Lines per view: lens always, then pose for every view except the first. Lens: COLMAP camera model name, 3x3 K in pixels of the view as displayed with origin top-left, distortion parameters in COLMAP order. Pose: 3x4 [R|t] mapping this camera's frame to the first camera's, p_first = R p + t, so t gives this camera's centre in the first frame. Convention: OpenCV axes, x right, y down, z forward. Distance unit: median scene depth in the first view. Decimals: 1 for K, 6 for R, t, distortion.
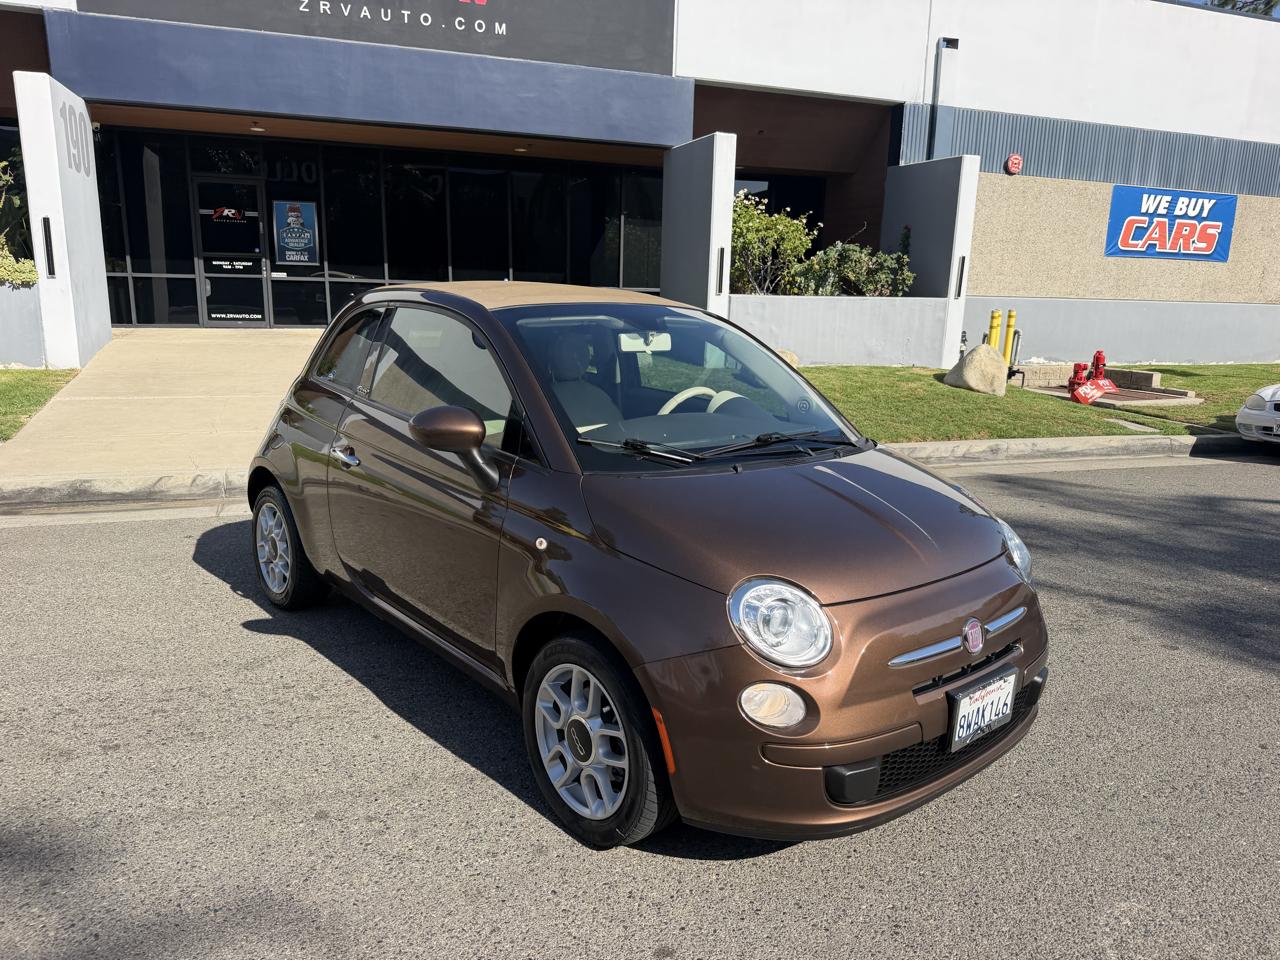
lens RADIAL K [[906.3, 0, 648.5], [0, 906.3, 491.0], [0, 0, 1]] dist [0.023926, -0.039085]
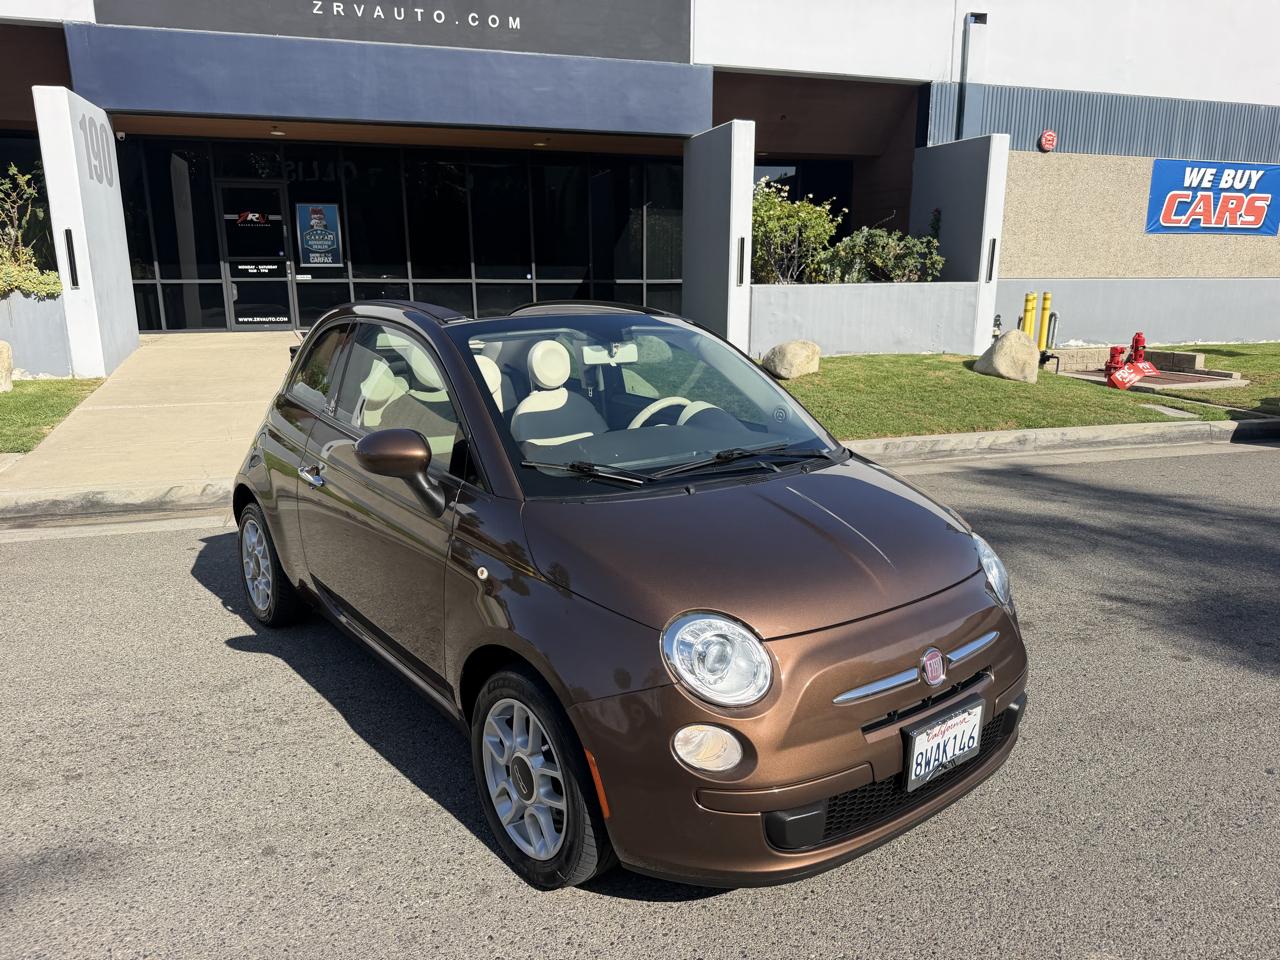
lens RADIAL K [[906.3, 0, 649.5], [0, 906.3, 492.2], [0, 0, 1]] dist [0.023926, -0.039085]
pose [[0.998711, -0.016627, -0.047947, 0.022967], [0.017318, 0.999751, 0.014038, -0.008257], [0.047702, -0.014850, 0.998751, 0.009724]]
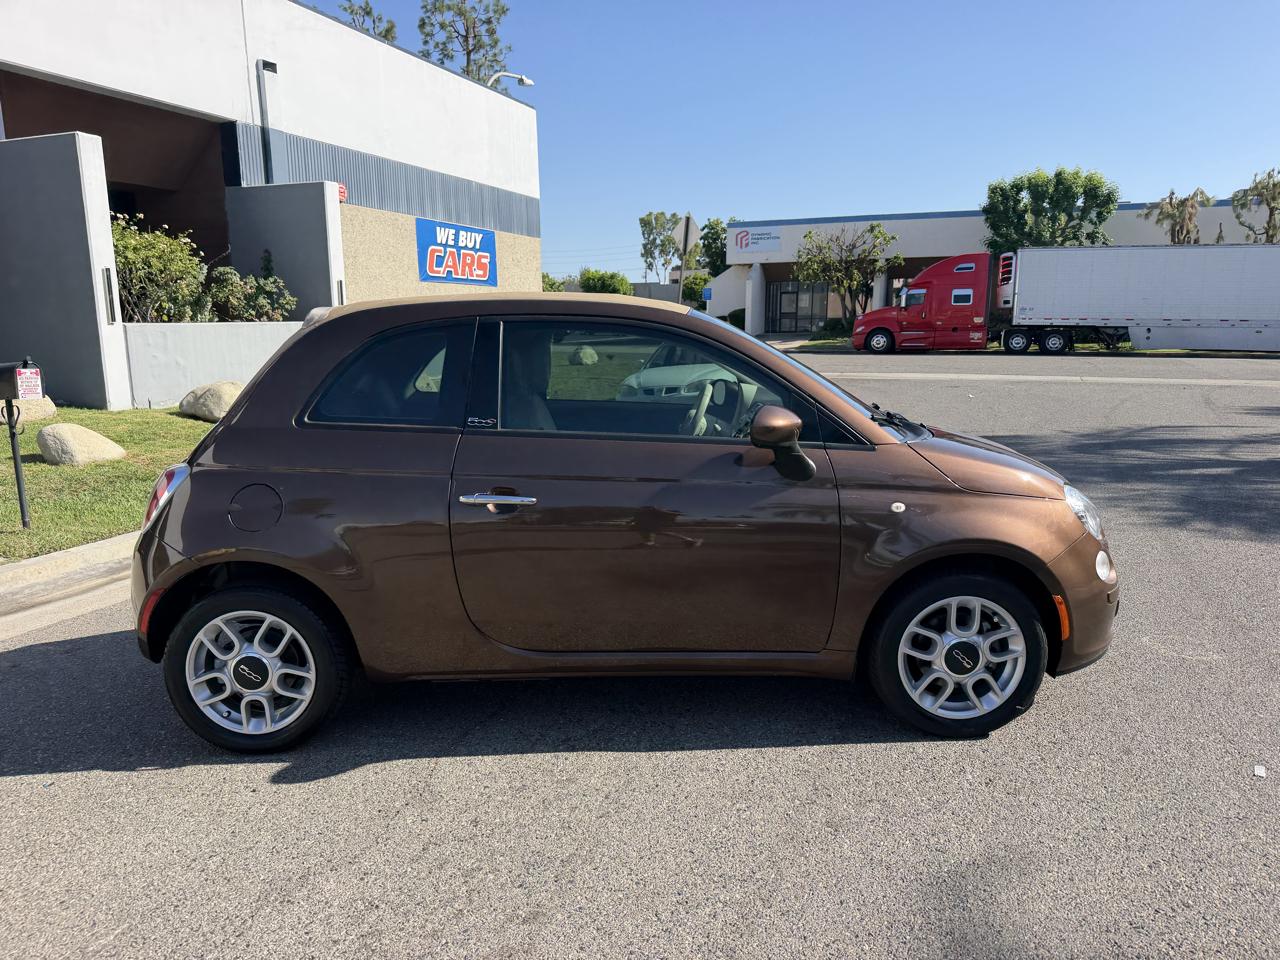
lens RADIAL K [[906.3, 0, 650.7], [0, 906.3, 498.2], [0, 0, 1]] dist [0.023926, -0.039085]
pose [[0.645312, -0.180472, 0.742296, -0.250674], [0.198417, 0.977942, 0.065270, -0.019312], [-0.737702, 0.105165, 0.666886, 0.099955]]
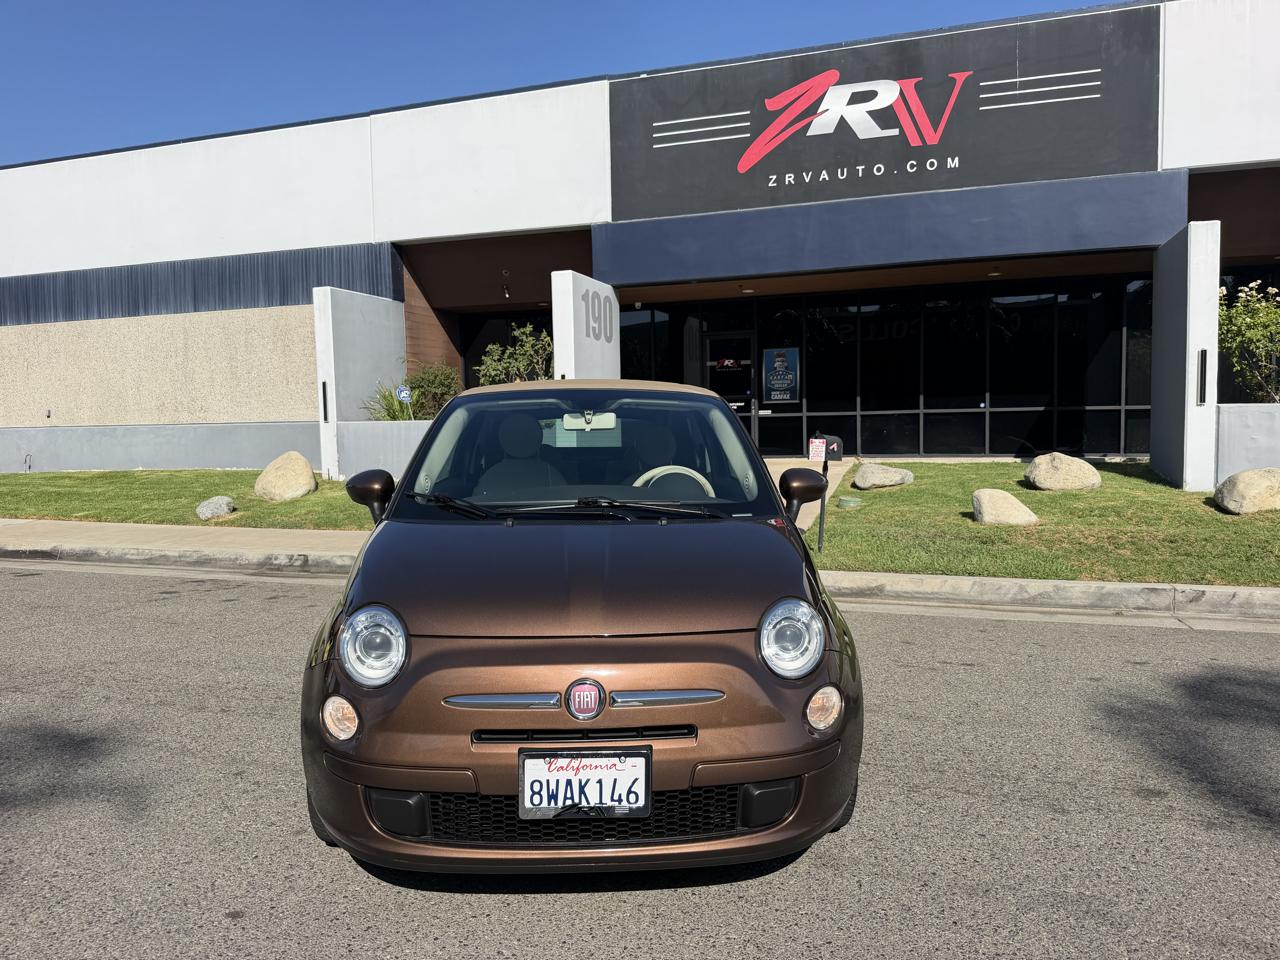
lens RADIAL K [[906.3, 0, 642.6], [0, 906.3, 490.1], [0, 0, 1]] dist [0.023926, -0.039085]
pose [[0.780991, 0.005248, -0.624520, 0.199841], [-0.103725, 0.987167, -0.121418, 0.011362], [0.615868, 0.159604, 0.771513, 0.061214]]
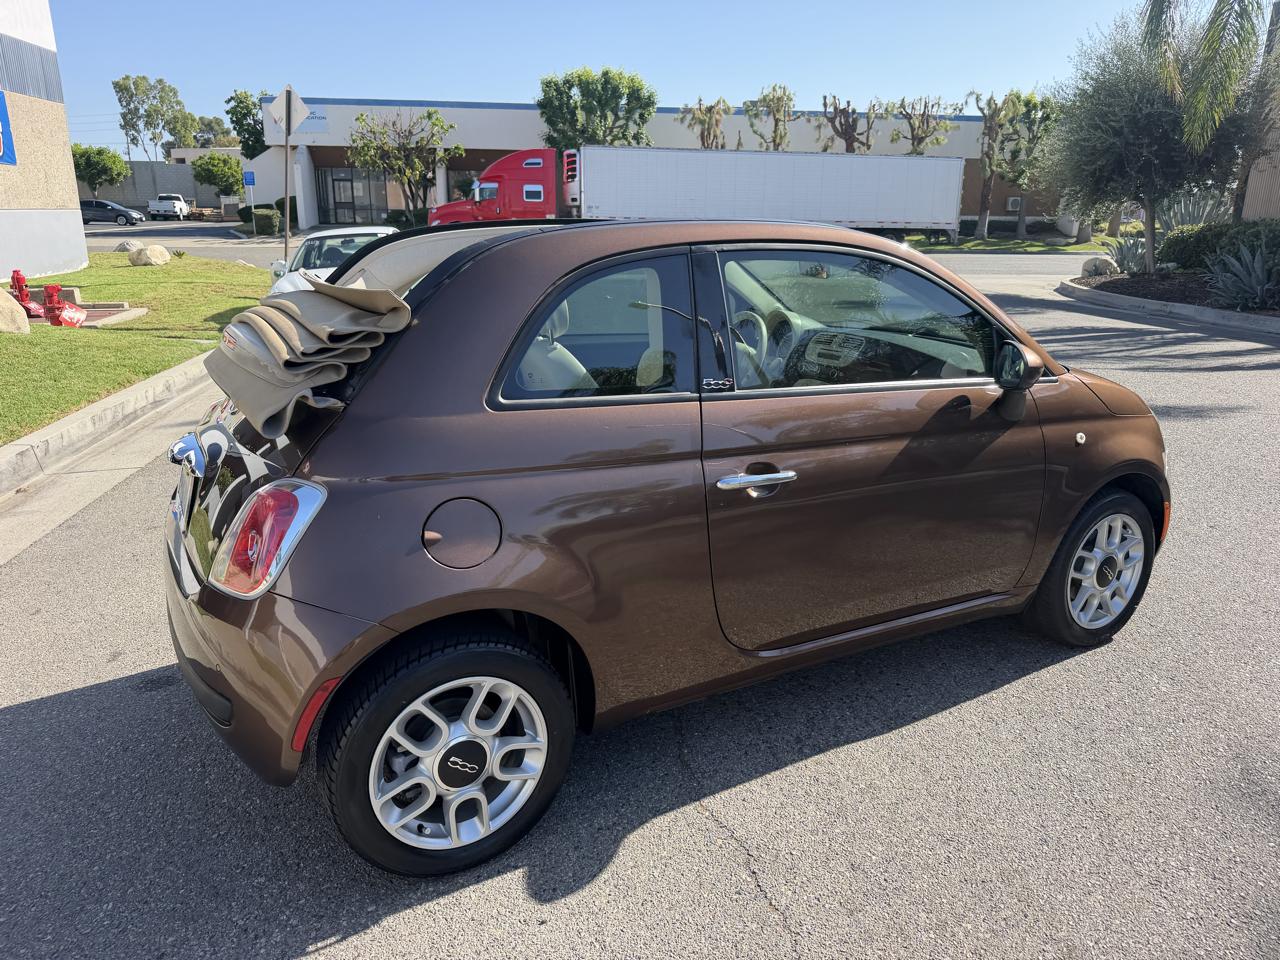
lens RADIAL K [[906.3, 0, 651.5], [0, 906.3, 486.0], [0, 0, 1]] dist [0.023926, -0.039085]
pose [[0.195830, -0.309893, 0.930385, -0.284316], [0.218155, 0.938748, 0.266761, -0.067048], [-0.956064, 0.150728, 0.251439, 0.265098]]
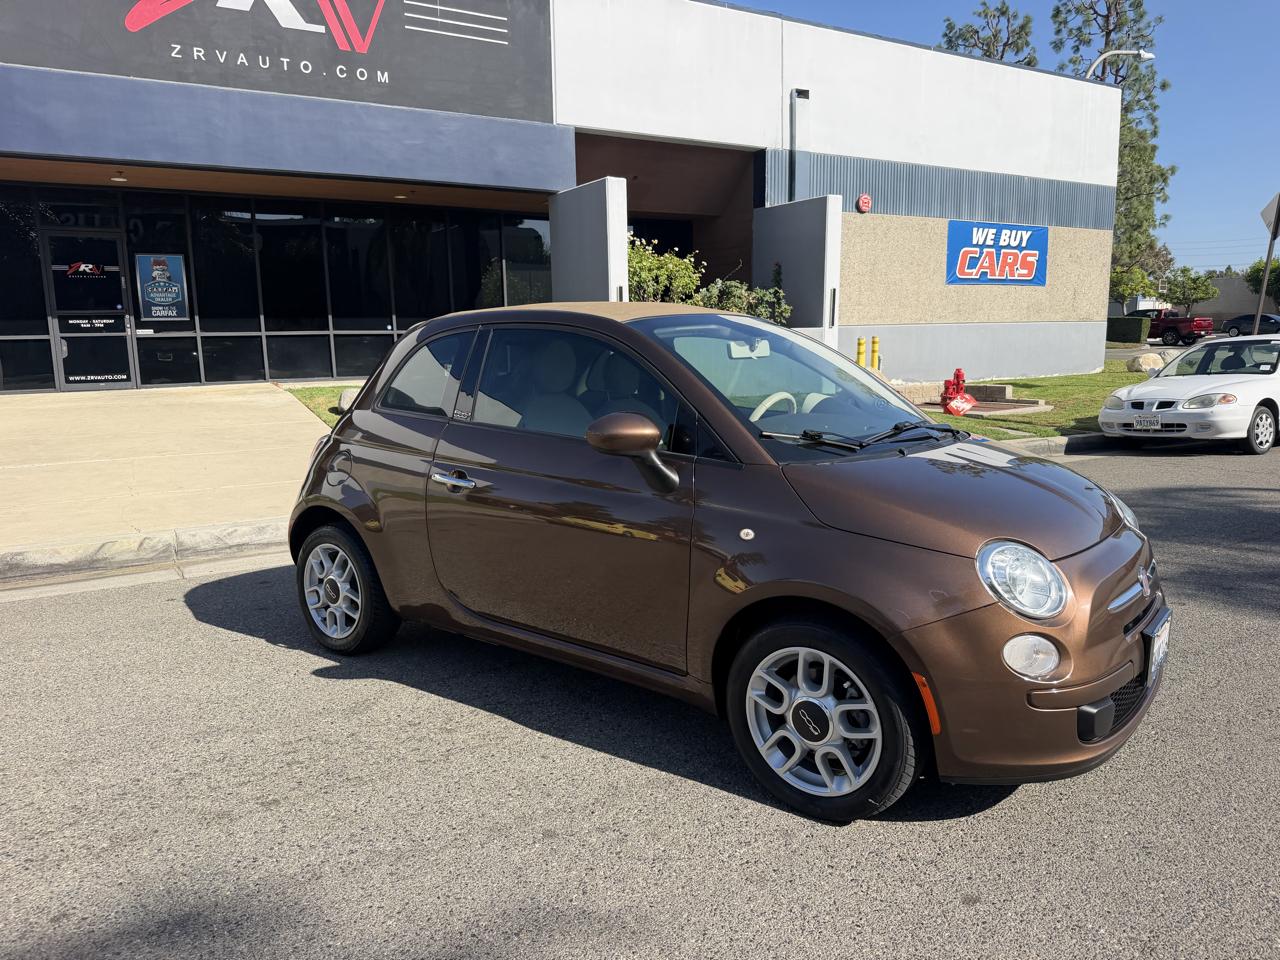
lens RADIAL K [[906.3, 0, 645.8], [0, 906.3, 481.9], [0, 0, 1]] dist [0.023926, -0.039085]
pose [[0.981310, -0.072308, 0.178332, -0.088440], [0.082917, 0.995159, -0.052763, 0.009336], [-0.173653, 0.066563, 0.982555, 0.000928]]
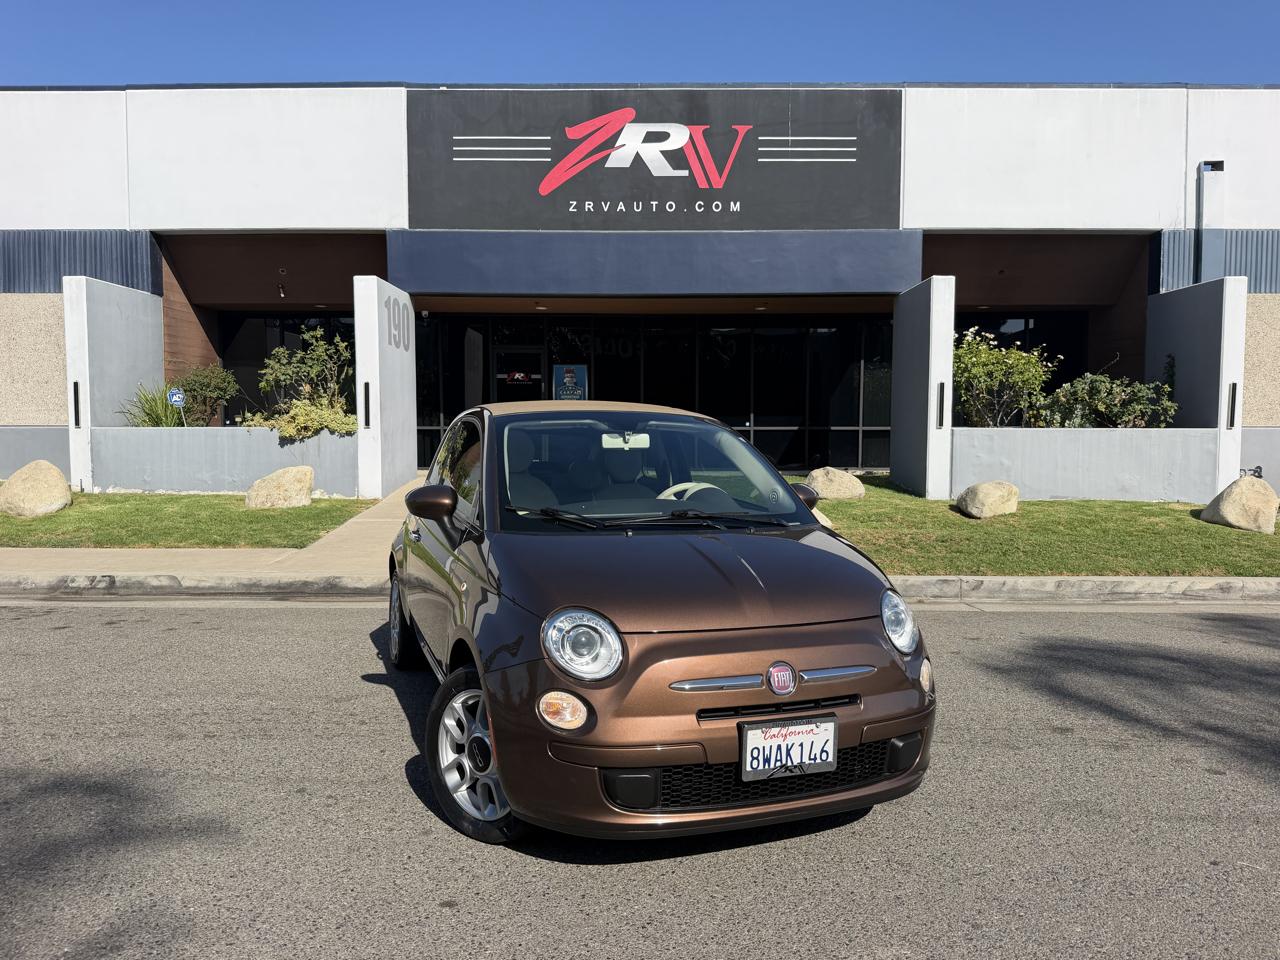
lens RADIAL K [[906.3, 0, 639.3], [0, 906.3, 486.6], [0, 0, 1]] dist [0.023926, -0.039085]
pose [[0.935936, -0.004575, -0.352141, 0.120077], [-0.055628, 0.985442, -0.160651, 0.023827], [0.347750, 0.169948, 0.922056, -0.023538]]
